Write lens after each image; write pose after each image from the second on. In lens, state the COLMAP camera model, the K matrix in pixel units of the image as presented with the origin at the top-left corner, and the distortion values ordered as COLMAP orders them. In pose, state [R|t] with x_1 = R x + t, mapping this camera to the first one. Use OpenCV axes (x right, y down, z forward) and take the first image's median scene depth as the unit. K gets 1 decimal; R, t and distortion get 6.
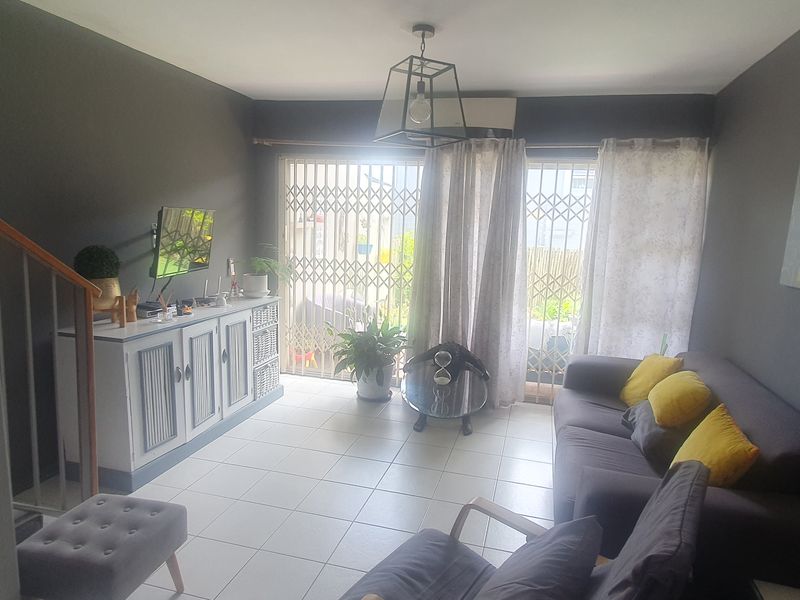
lens RADIAL K [[503.1, 0, 416.1], [0, 503.1, 304.9], [0, 0, 1]] dist [0.004209, 0.002686]
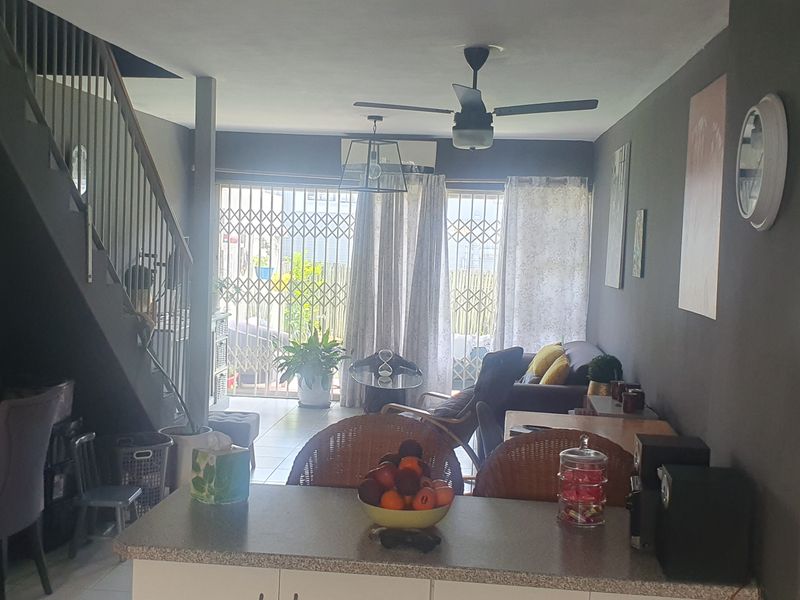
lens RADIAL K [[967.5, 0, 397.3], [0, 967.5, 317.9], [0, 0, 1]] dist [0.263681, -0.889087]
pose [[0.986097, -0.016204, 0.165379, -0.262631], [0.029375, 0.996559, -0.077510, 0.169967], [-0.163554, 0.081290, 0.983180, -1.139459]]
